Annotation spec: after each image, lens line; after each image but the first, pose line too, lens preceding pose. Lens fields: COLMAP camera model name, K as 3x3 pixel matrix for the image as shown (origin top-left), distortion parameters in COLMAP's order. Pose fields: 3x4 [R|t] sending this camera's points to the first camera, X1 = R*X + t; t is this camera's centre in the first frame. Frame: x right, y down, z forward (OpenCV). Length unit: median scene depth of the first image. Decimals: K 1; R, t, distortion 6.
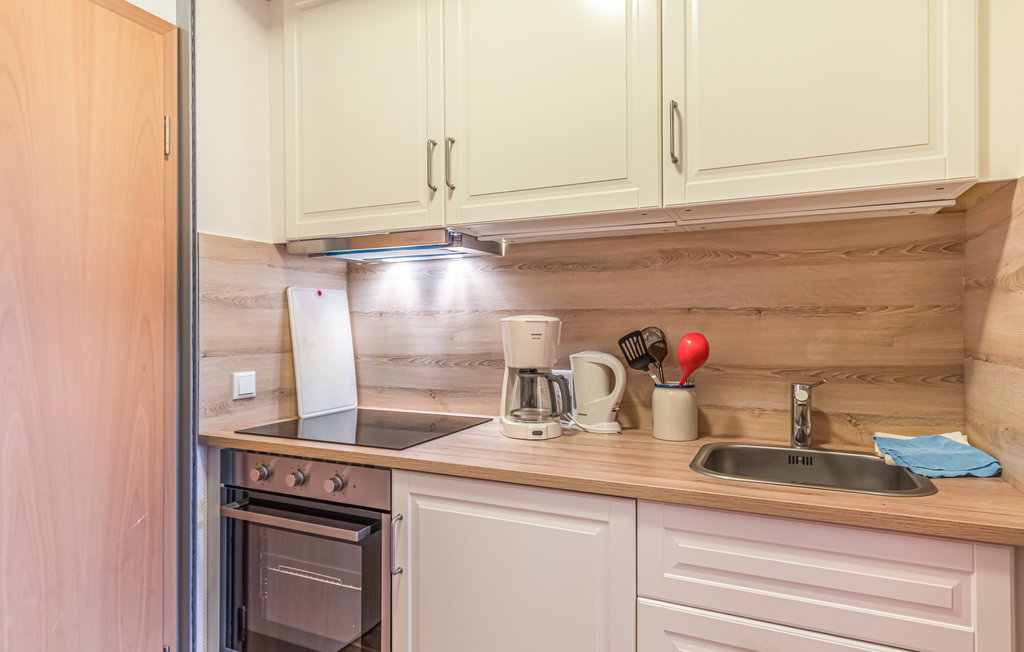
lens RADIAL K [[585.3, 0, 511.6], [0, 585.3, 324.1], [0, 0, 1]] dist [0.016143, -0.002915]
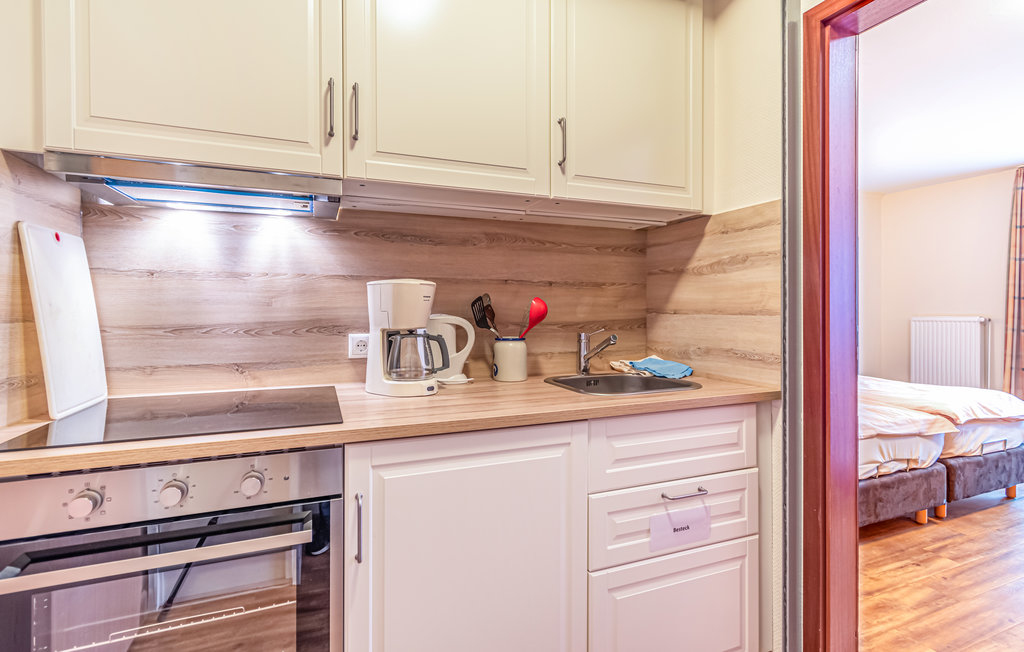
lens RADIAL K [[469.7, 0, 504.3], [0, 469.7, 310.7], [0, 0, 1]] dist [0.004399, -0.000912]
pose [[0.684443, 0.000233, 0.729066, -0.452154], [-0.002009, 0.999997, 0.001567, 0.038671], [-0.729063, -0.002538, 0.684442, 0.290173]]
